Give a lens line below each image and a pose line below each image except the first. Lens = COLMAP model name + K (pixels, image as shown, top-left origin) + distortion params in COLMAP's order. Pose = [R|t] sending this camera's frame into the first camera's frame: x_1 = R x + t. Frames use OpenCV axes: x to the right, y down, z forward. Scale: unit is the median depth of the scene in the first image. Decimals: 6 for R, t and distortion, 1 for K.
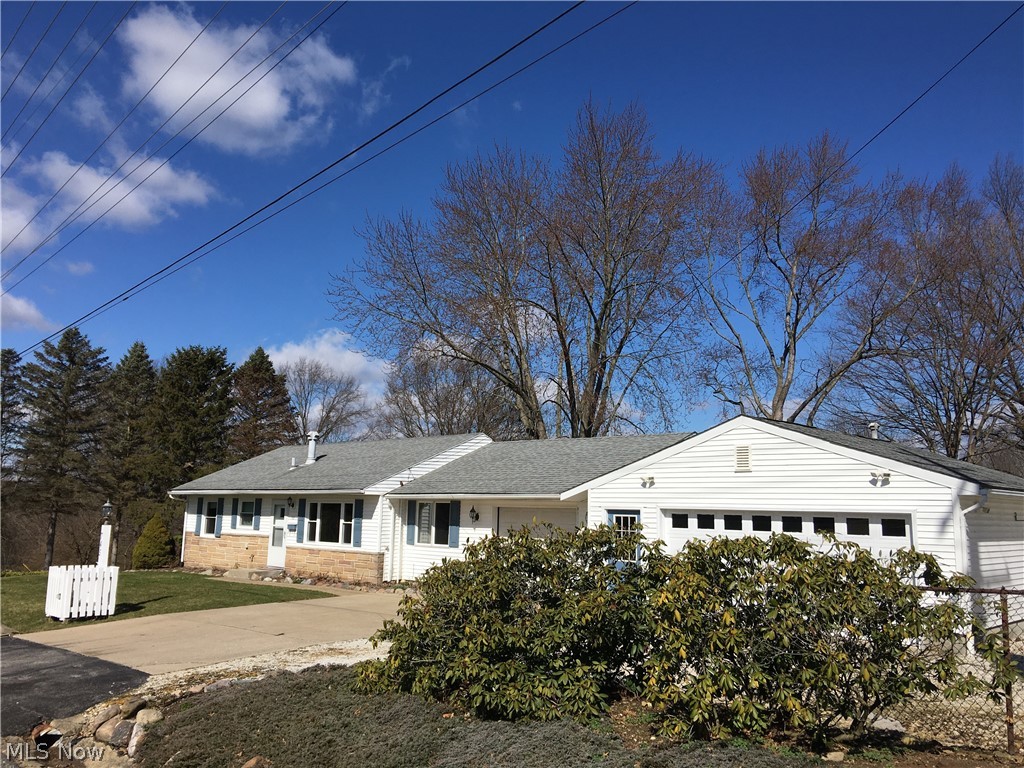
lens RADIAL K [[852.6, 0, 512.7], [0, 852.6, 382.3], [0, 0, 1]] dist [0.071848, 0.000724]
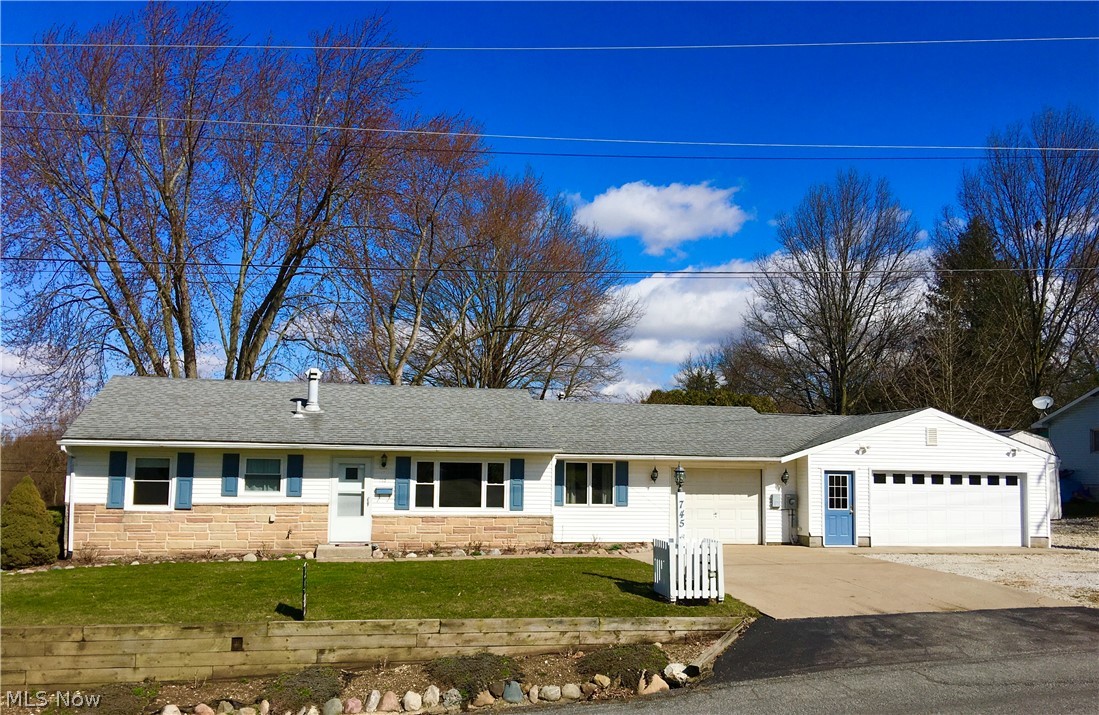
lens RADIAL K [[955.0, 0, 549.5], [0, 955.0, 358.7], [0, 0, 1]] dist [0.043662, -0.001922]
pose [[0.564434, 0.080772, 0.821517, -0.978710], [-0.126020, 0.991967, -0.010947, 0.037645], [-0.815802, -0.097349, 0.570079, 0.397964]]
